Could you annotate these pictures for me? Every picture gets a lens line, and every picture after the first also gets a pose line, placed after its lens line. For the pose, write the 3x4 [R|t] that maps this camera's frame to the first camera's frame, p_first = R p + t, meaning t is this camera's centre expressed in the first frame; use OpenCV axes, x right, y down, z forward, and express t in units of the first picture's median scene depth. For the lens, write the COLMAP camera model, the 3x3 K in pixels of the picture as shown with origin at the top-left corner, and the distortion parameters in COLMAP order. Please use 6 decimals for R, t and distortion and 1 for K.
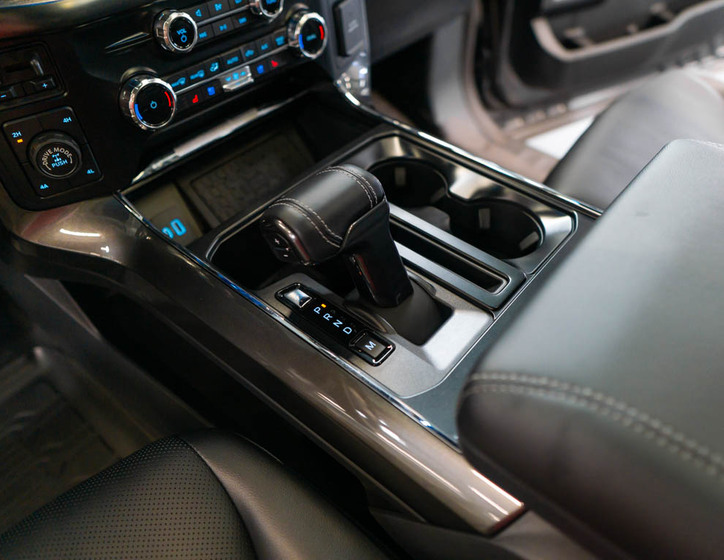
lens RADIAL K [[575.6, 0, 383.3], [0, 575.6, 273.4], [0, 0, 1]] dist [-0.002571, 0.002169]
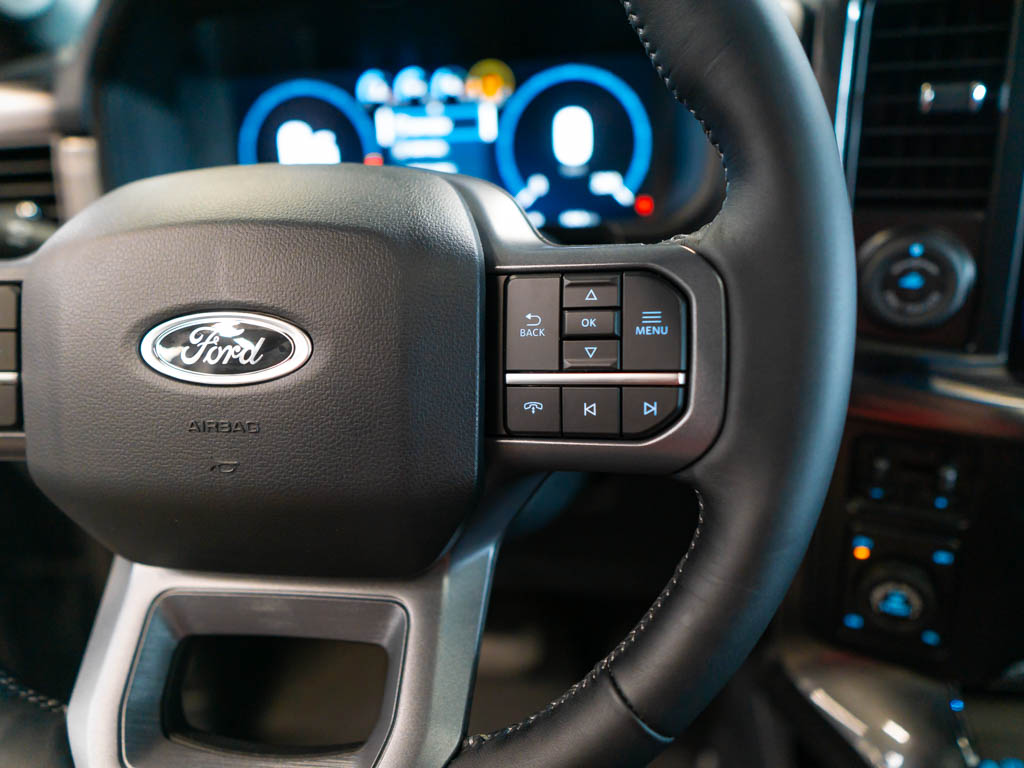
lens RADIAL K [[800.6, 0, 508.5], [0, 800.6, 386.2], [0, 0, 1]] dist [0.011429, -0.013783]
pose [[0.514000, 0.299207, -0.803915, -0.120350], [-0.565002, 0.823265, -0.054837, -0.088847], [0.645428, 0.482400, 0.592210, 0.060007]]
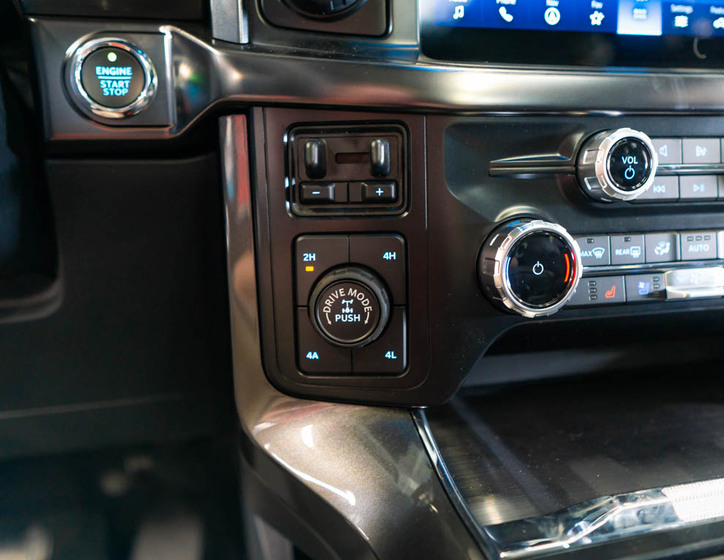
lens RADIAL K [[575.6, 0, 360.7], [0, 575.6, 280.3], [0, 0, 1]] dist [-0.002571, 0.002169]
pose [[0.796872, 0.127632, -0.590512, -0.197915], [-0.416834, 0.823669, -0.384473, -0.009748], [0.437315, 0.552521, 0.709560, 0.513408]]
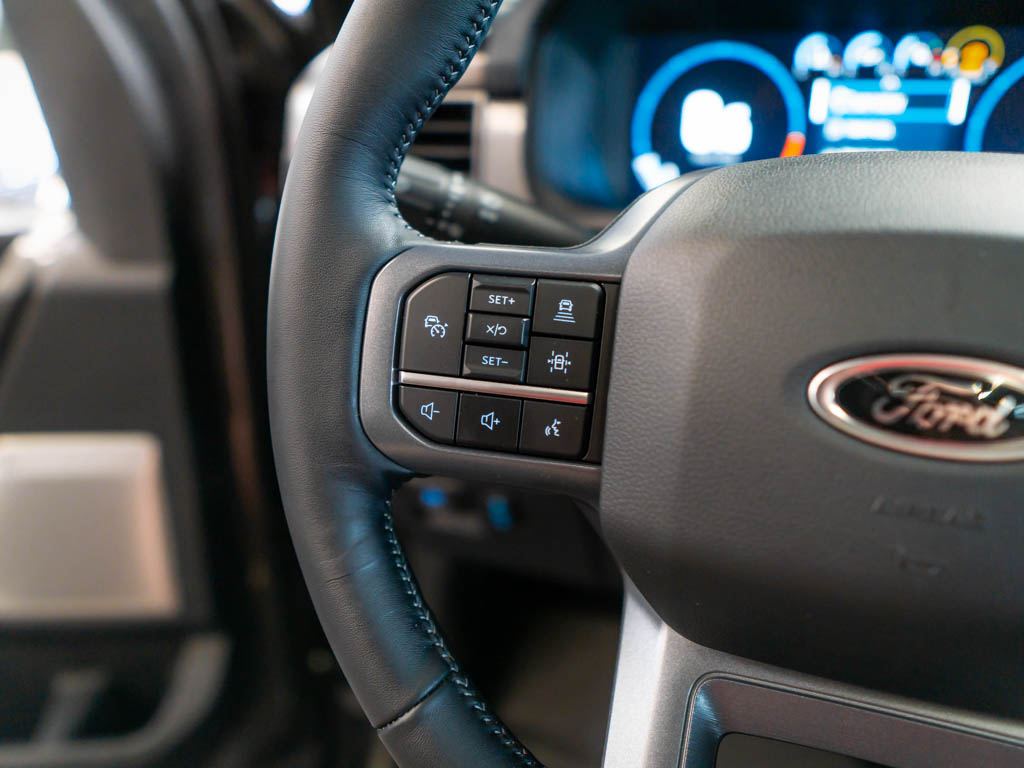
lens RADIAL K [[800.6, 0, 506.5], [0, 800.6, 387.7], [0, 0, 1]] dist [0.011429, -0.013783]
pose [[0.328999, 0.377635, -0.865535, -0.366711], [-0.650587, 0.754981, 0.082105, 0.054250], [0.684468, 0.536094, 0.494072, -0.089125]]
